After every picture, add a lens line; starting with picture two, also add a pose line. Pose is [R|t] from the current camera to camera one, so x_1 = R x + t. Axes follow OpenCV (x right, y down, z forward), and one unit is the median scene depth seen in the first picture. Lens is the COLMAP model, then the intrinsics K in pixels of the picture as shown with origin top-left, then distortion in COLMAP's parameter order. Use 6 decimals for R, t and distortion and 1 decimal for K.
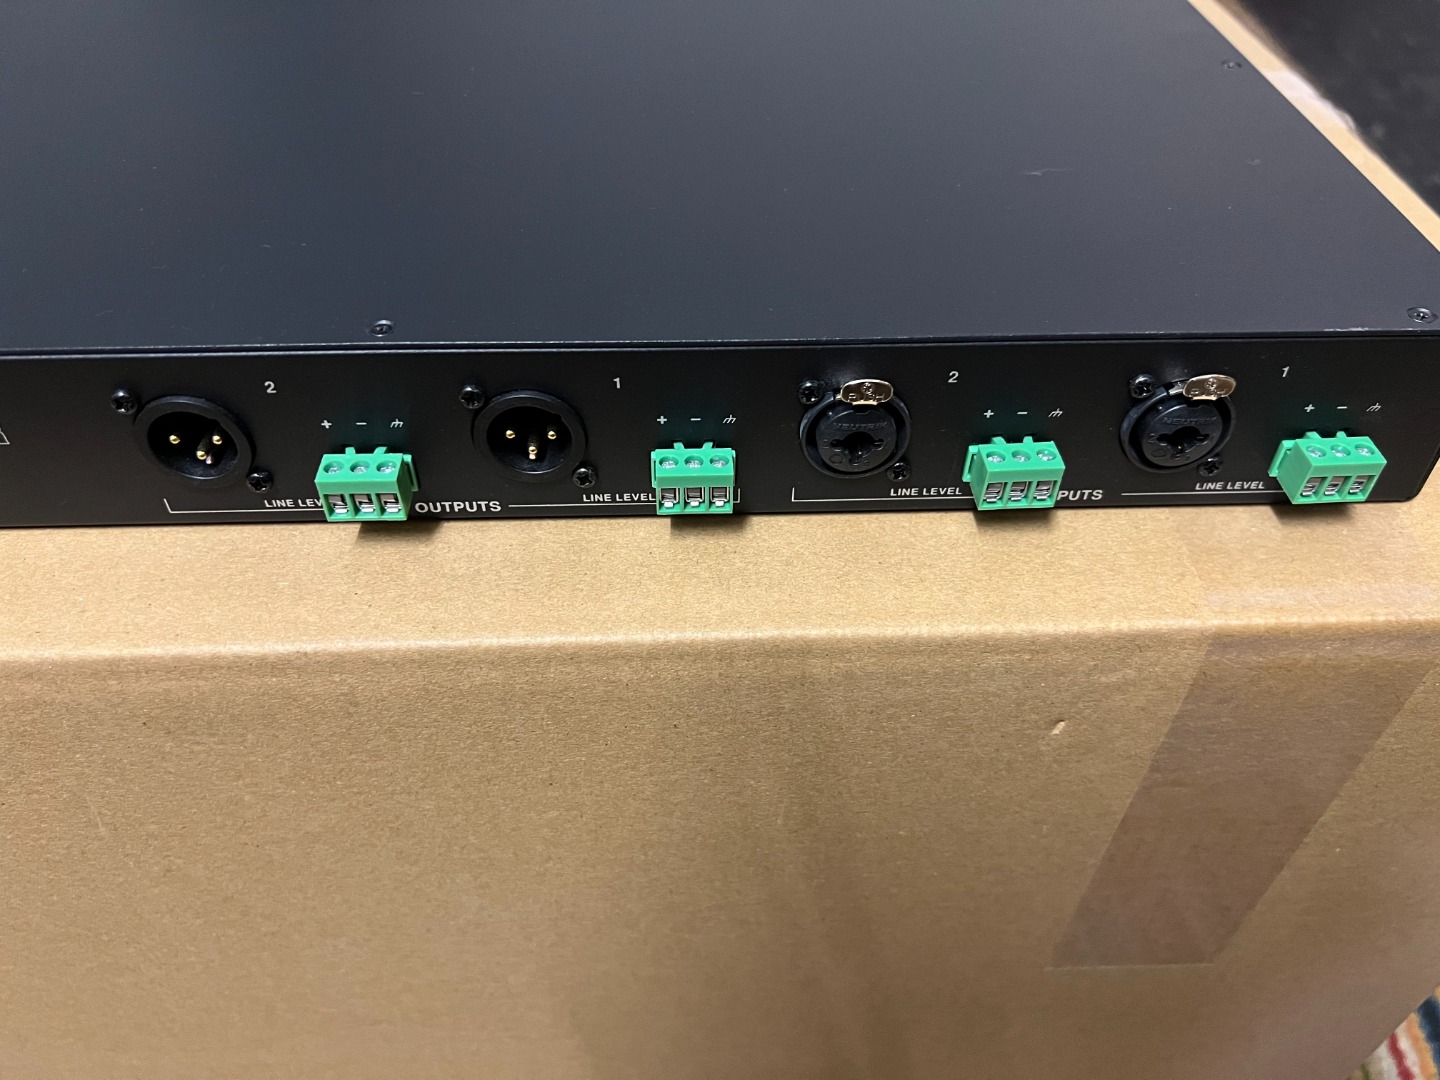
lens RADIAL K [[1108.4, 0, 718.0], [0, 1108.4, 499.0], [0, 0, 1]] dist [0.044481, -0.083315]
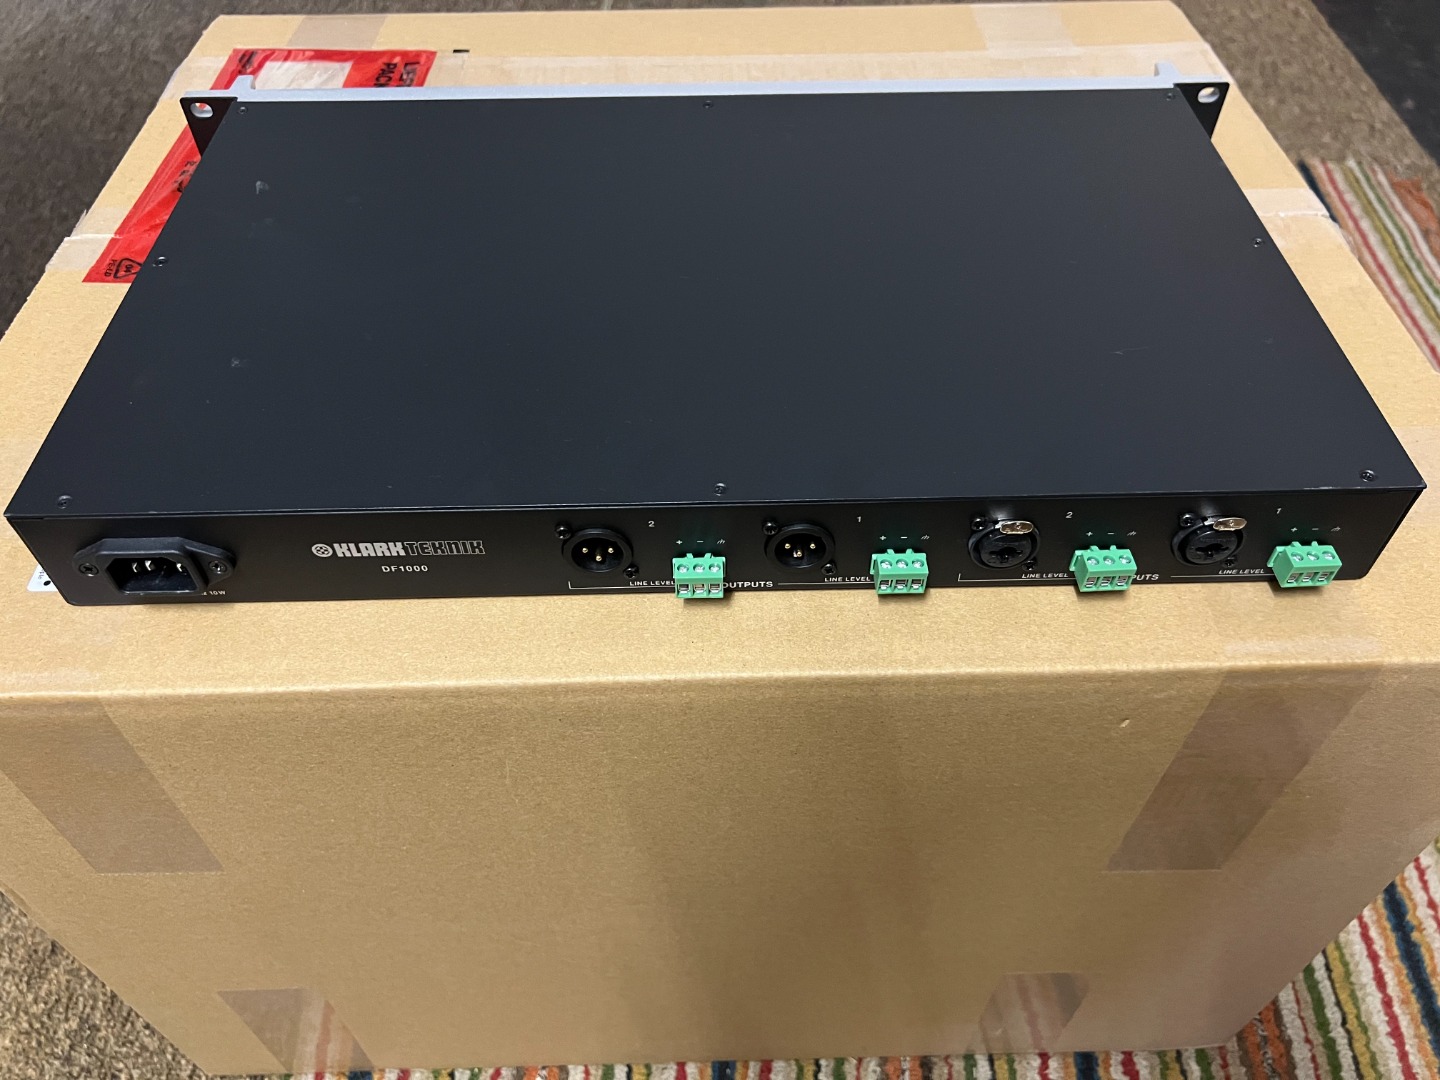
lens RADIAL K [[1108.4, 0, 718.0], [0, 1108.4, 499.0], [0, 0, 1]] dist [0.044481, -0.083315]
pose [[0.999741, 0.002811, -0.022602, -0.246686], [-0.000960, 0.996673, 0.081496, -0.250795], [0.022756, -0.081453, 0.996417, -0.582230]]
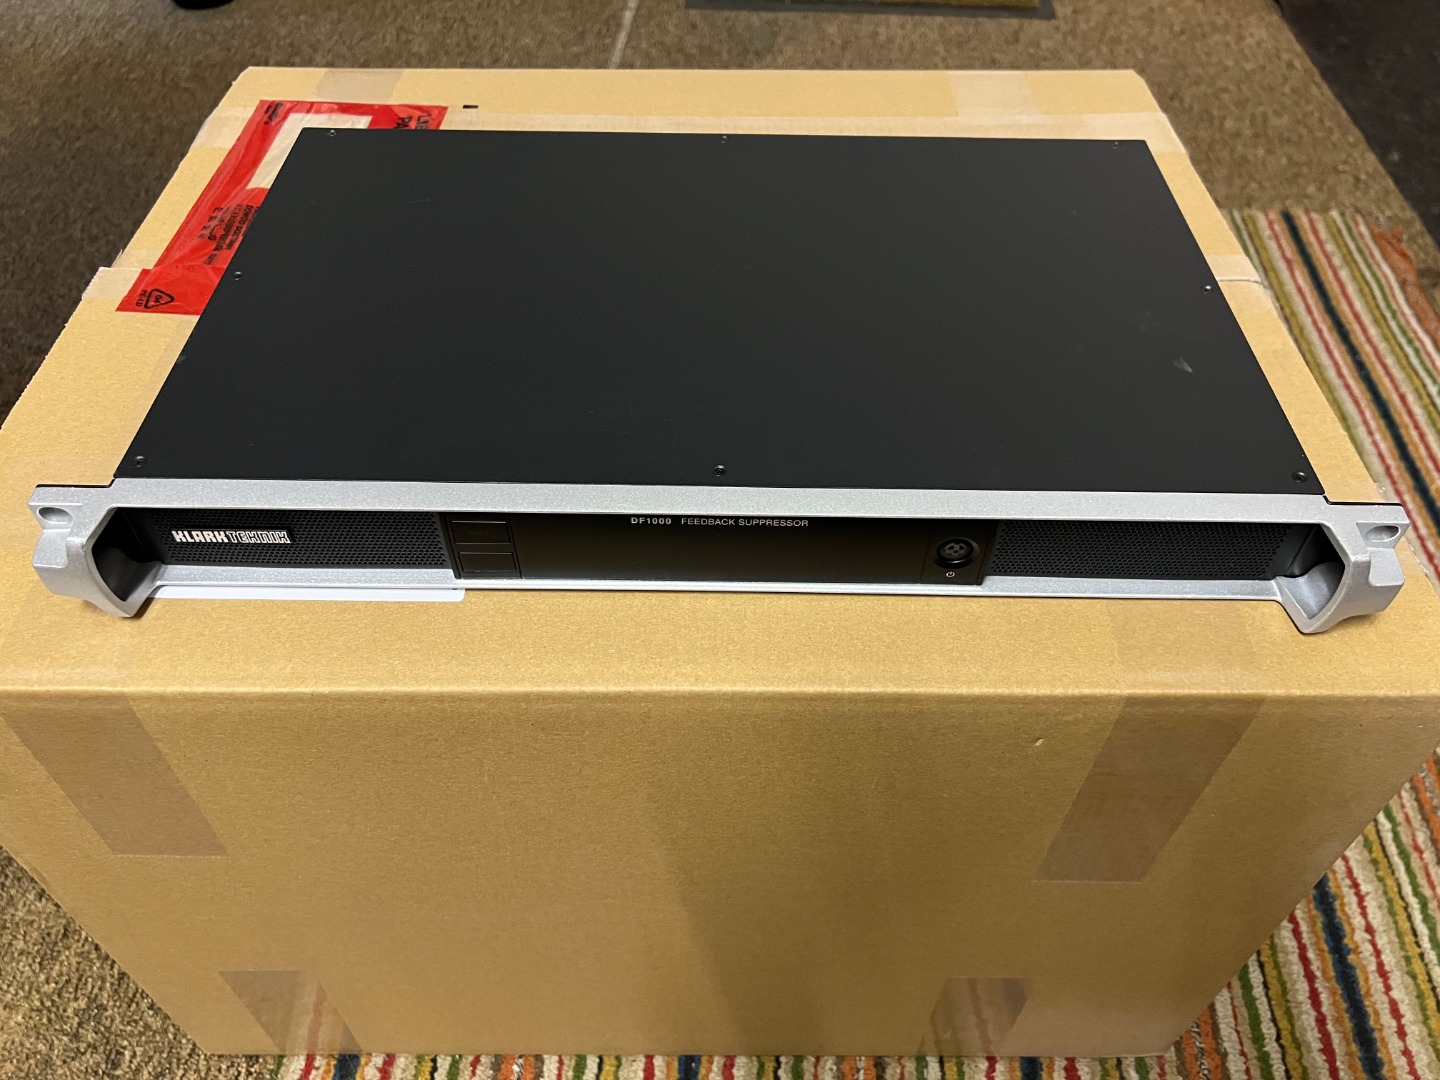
lens RADIAL K [[1103.1, 0, 715.6], [0, 1103.1, 502.9], [0, 0, 1]] dist [0.046229, -0.085037]
pose [[0.999067, 0.028037, -0.032837, -0.163872], [-0.025808, 0.997457, 0.066440, -0.287240], [0.034616, -0.065531, 0.997250, -0.770429]]
